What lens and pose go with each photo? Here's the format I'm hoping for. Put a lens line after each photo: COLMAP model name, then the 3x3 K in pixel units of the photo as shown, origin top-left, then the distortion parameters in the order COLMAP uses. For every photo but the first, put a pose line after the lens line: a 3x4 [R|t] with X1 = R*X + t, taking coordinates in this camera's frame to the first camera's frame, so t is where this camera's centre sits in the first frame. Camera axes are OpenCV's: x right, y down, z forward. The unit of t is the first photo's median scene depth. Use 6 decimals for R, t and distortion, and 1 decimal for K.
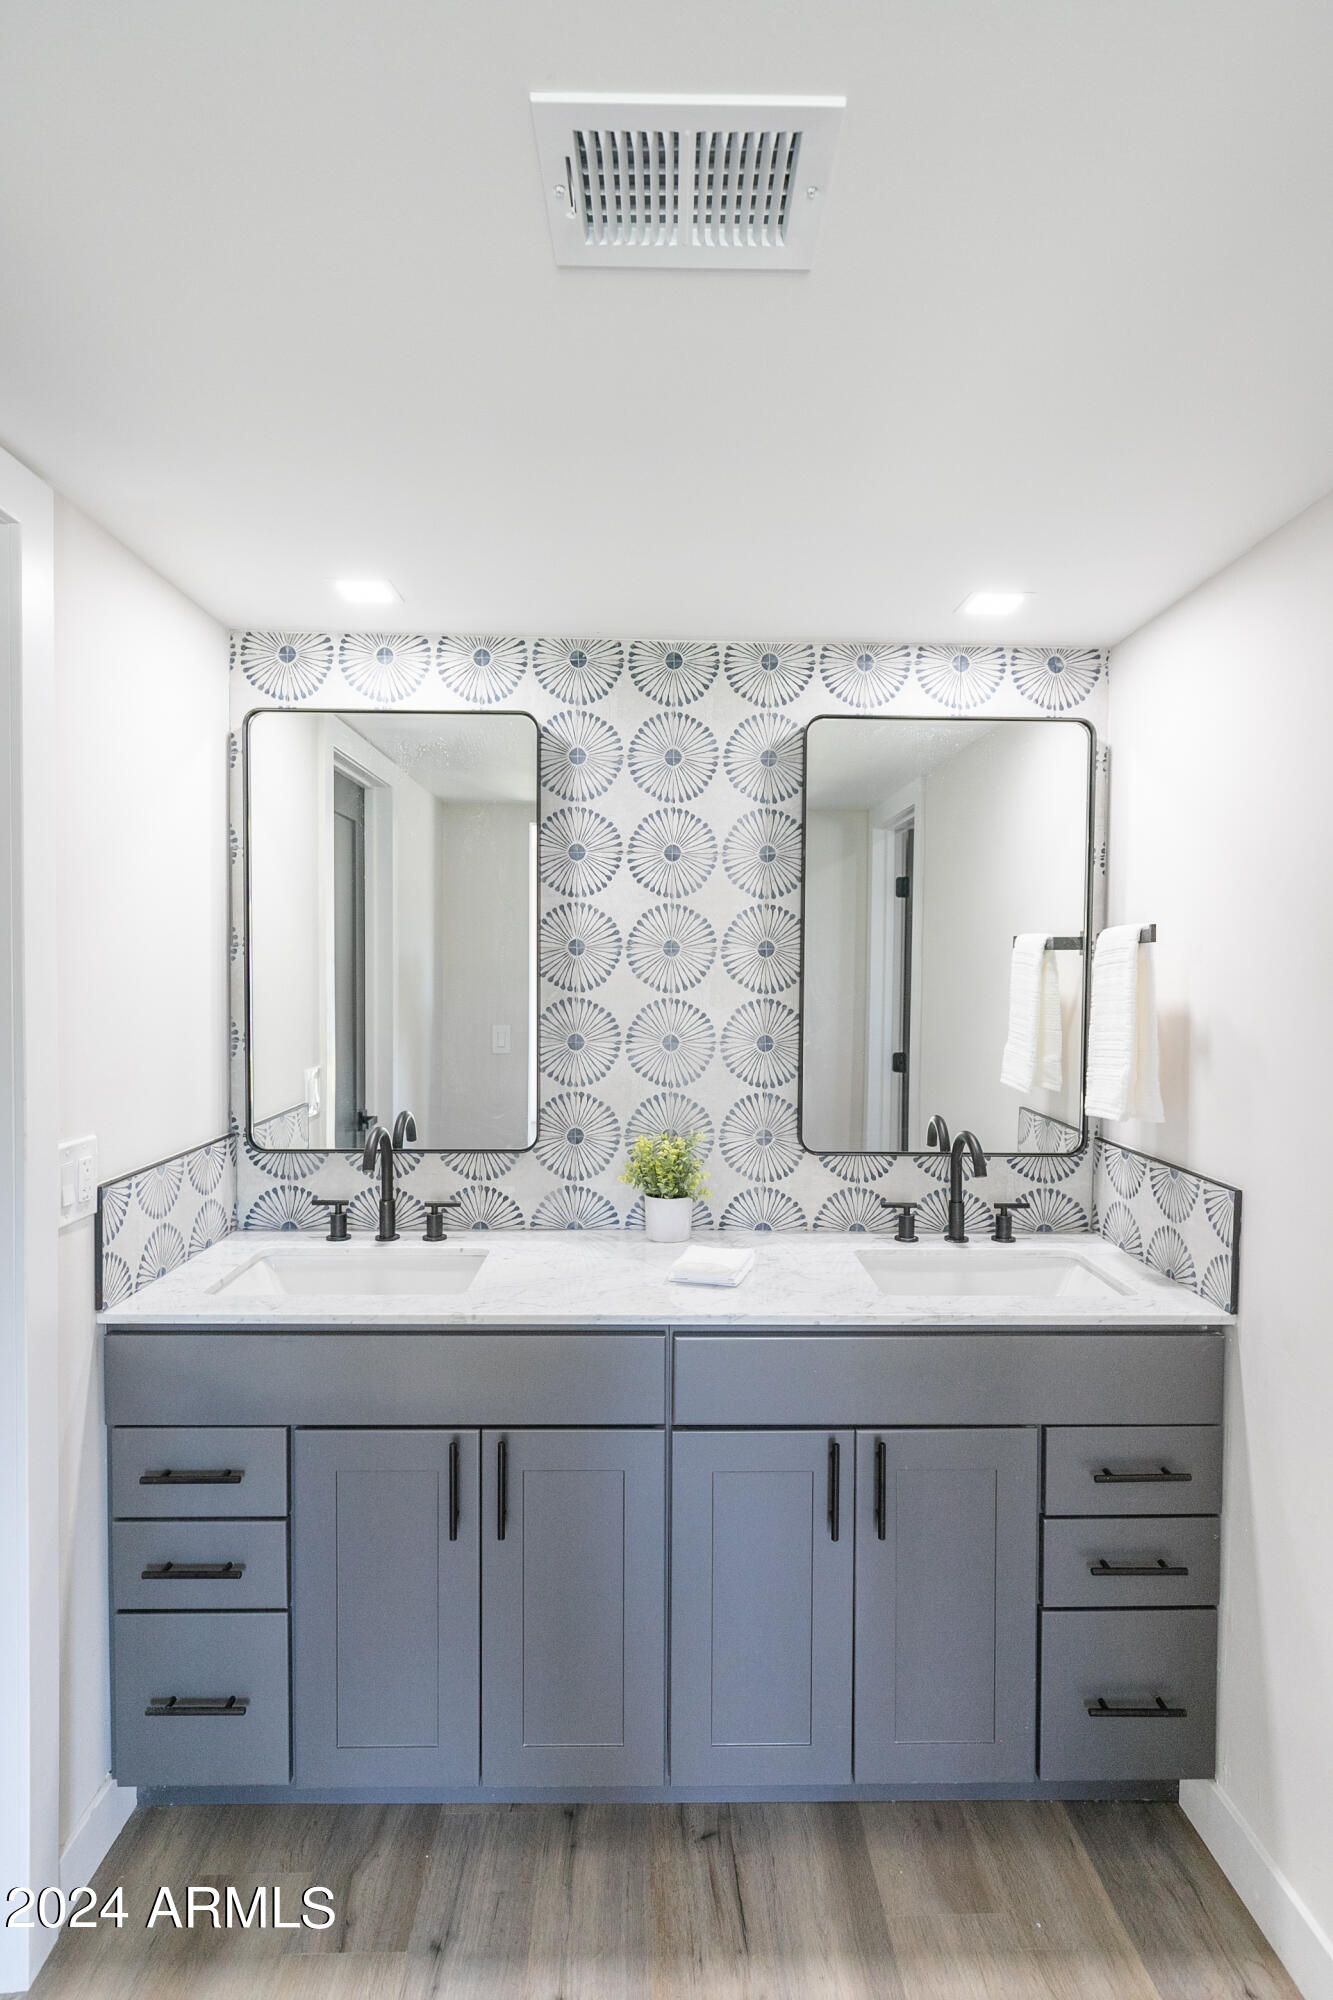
lens RADIAL K [[1061.9, 0, 674.6], [0, 1061.9, 1000.6], [0, 0, 1]] dist [0.003959, -0.000401]
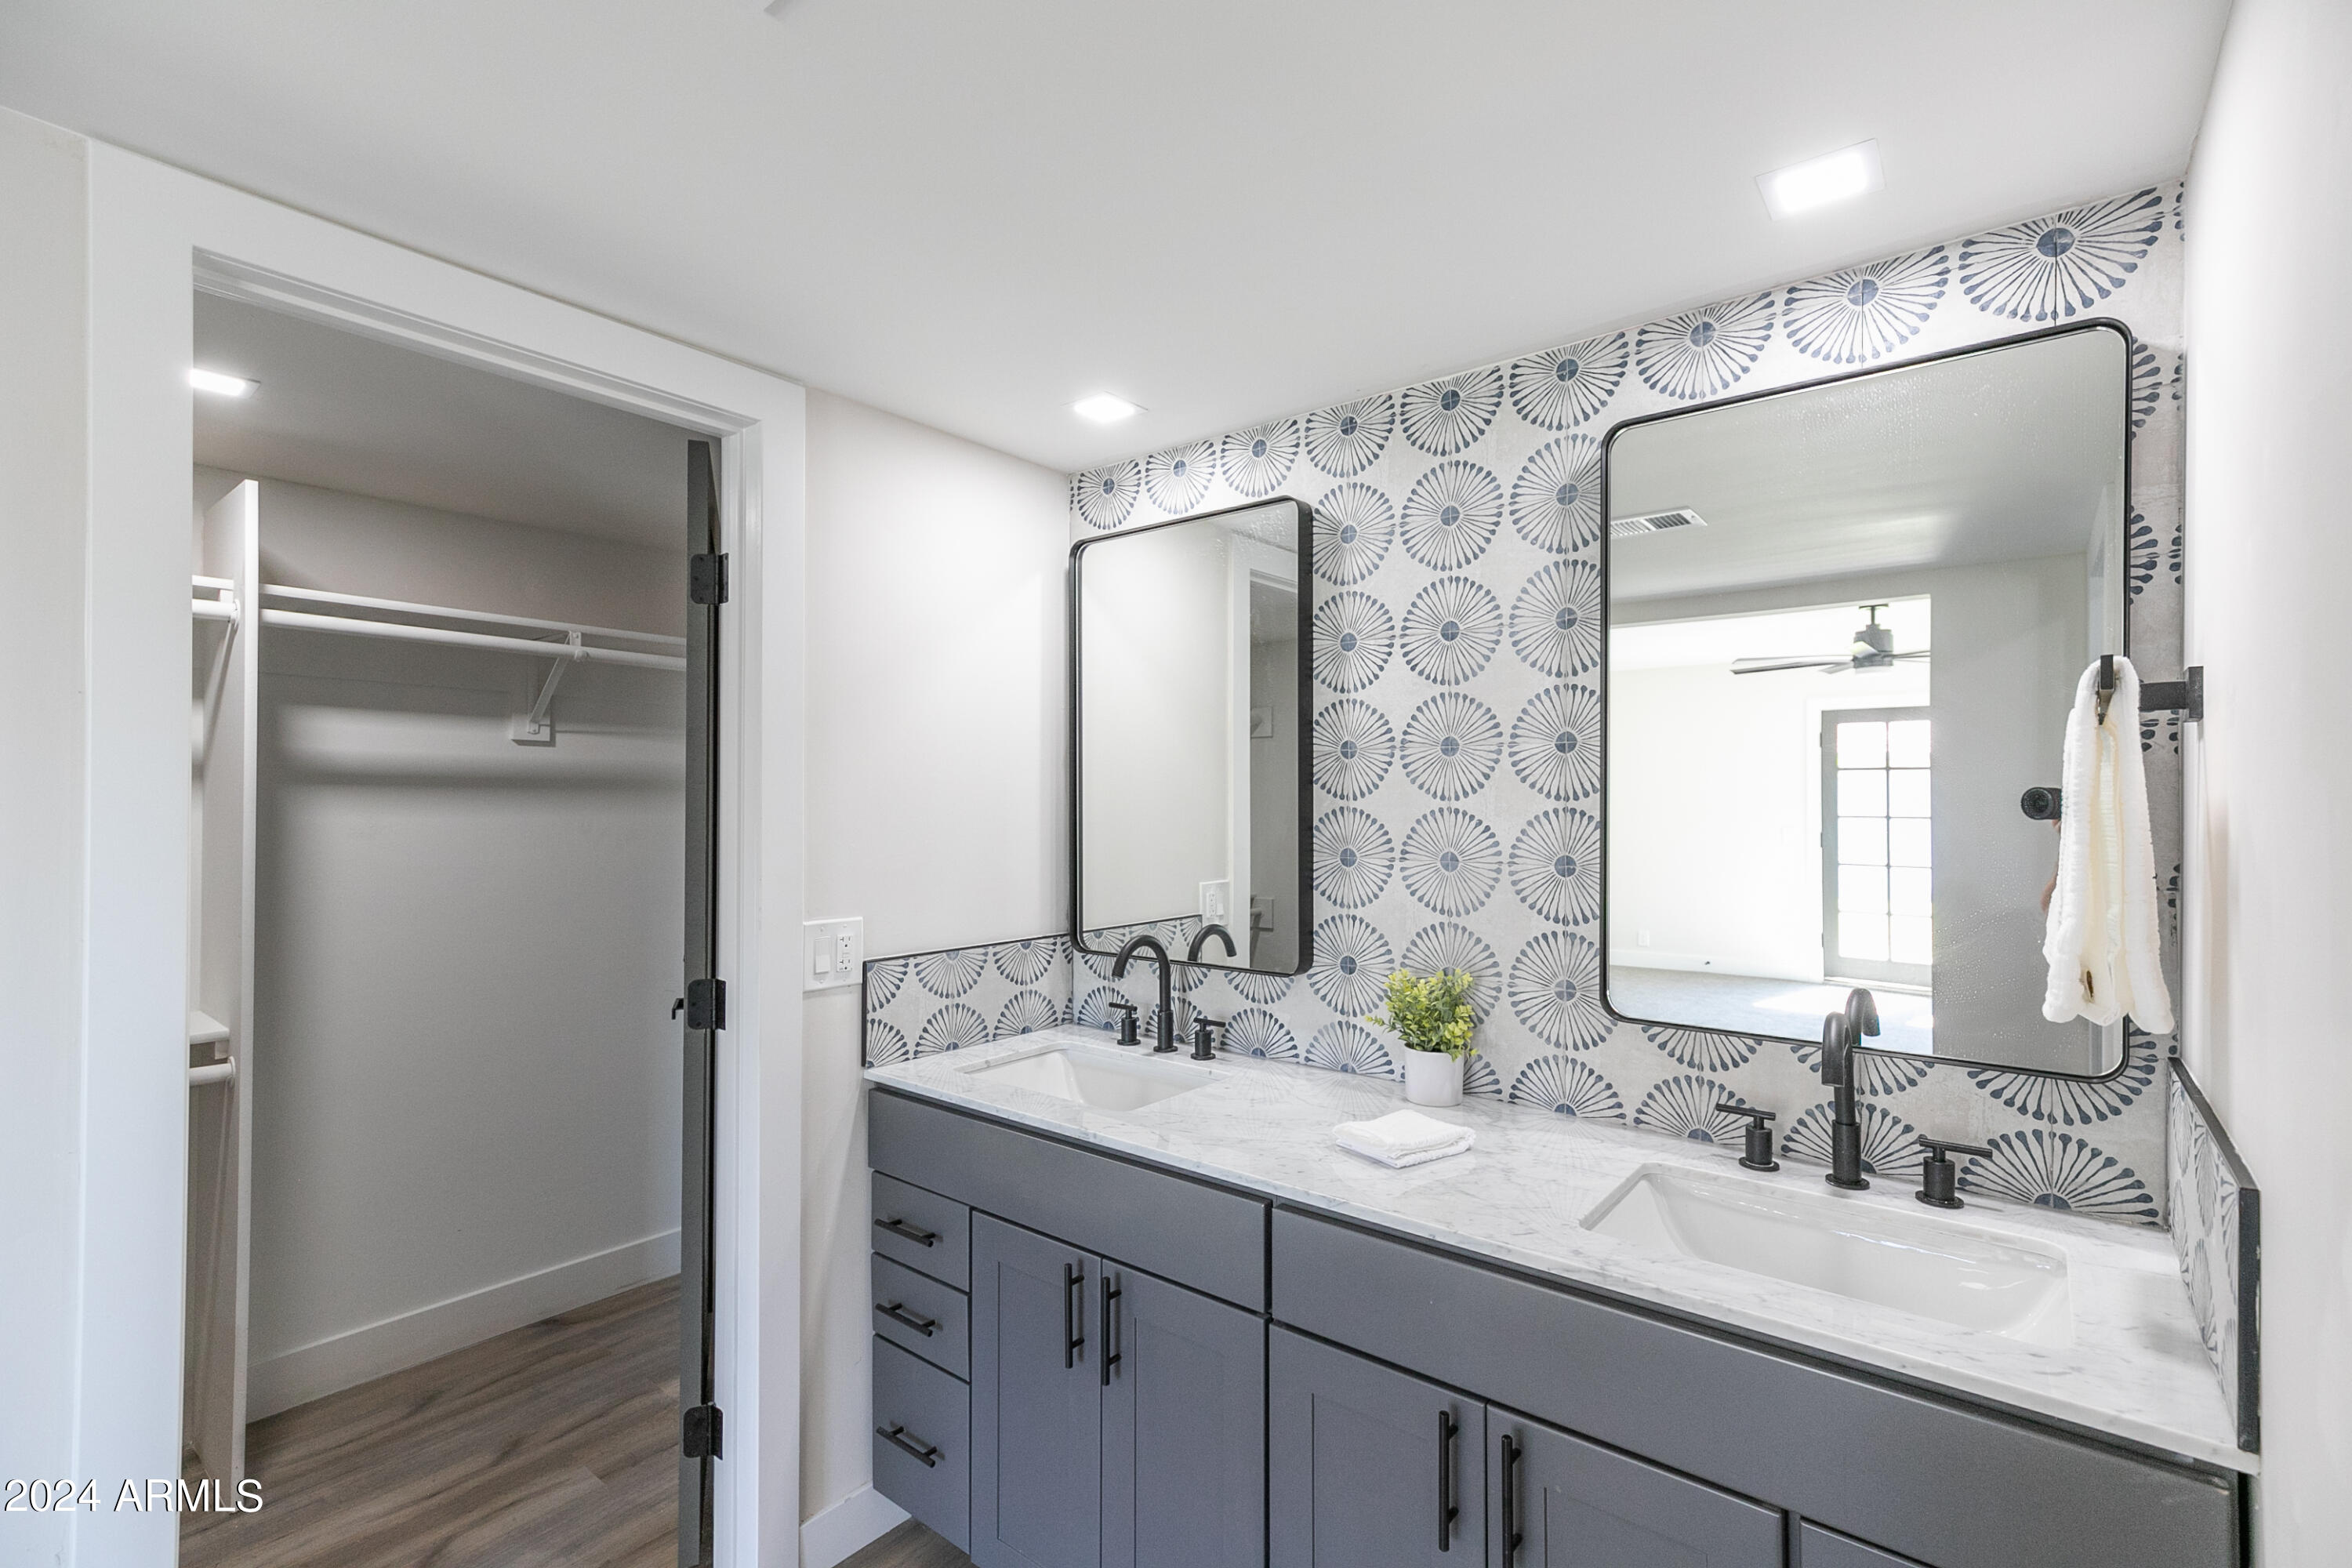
lens RADIAL K [[1056.9, 0, 1174.5], [0, 1056.9, 794.3], [0, 0, 1]] dist [0.008251, 0.002028]
pose [[0.763320, -0.011201, -0.645923, 0.364583], [-0.013627, 0.999348, -0.033434, 0.018151], [0.645876, 0.034323, 0.762670, 0.240257]]
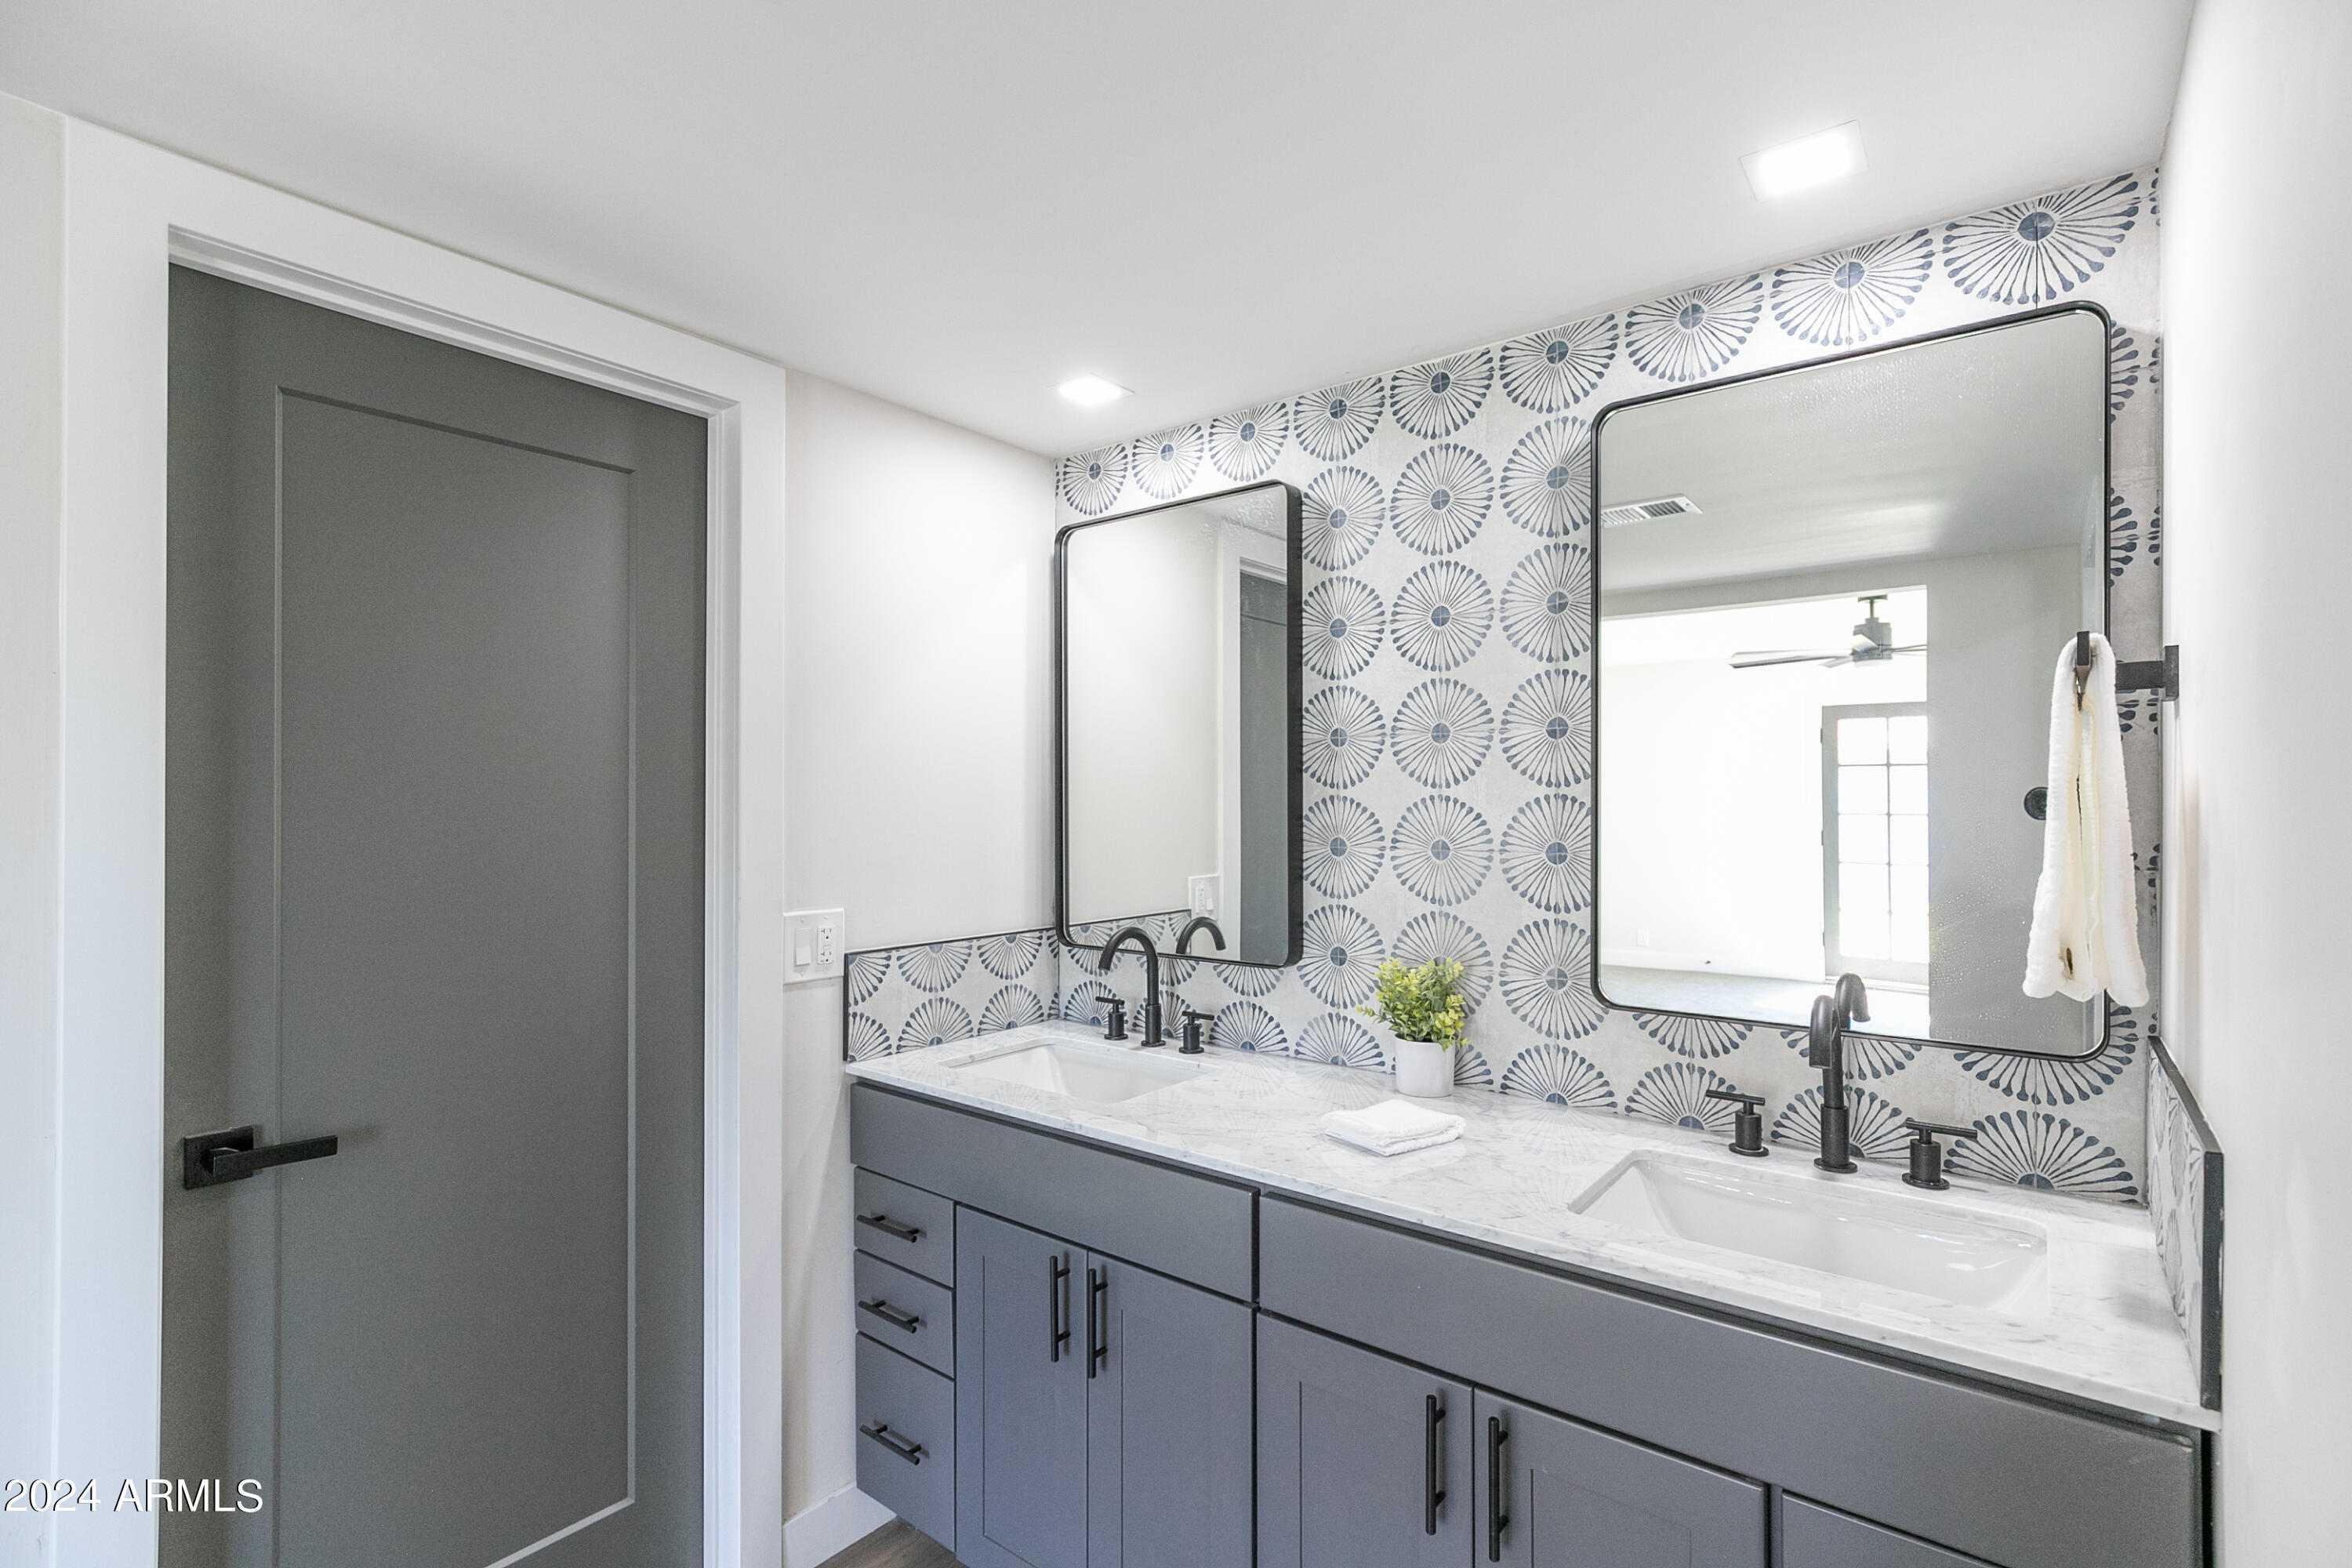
lens RADIAL K [[1086.1, 0, 1175.9], [0, 1086.1, 795.4], [0, 0, 1]] dist [-0.001935, 0.001852]
pose [[0.769301, -0.012372, -0.638766, 0.372440], [-0.011858, 0.999364, -0.033637, 0.028684], [0.638776, 0.033451, 0.768665, 0.236082]]
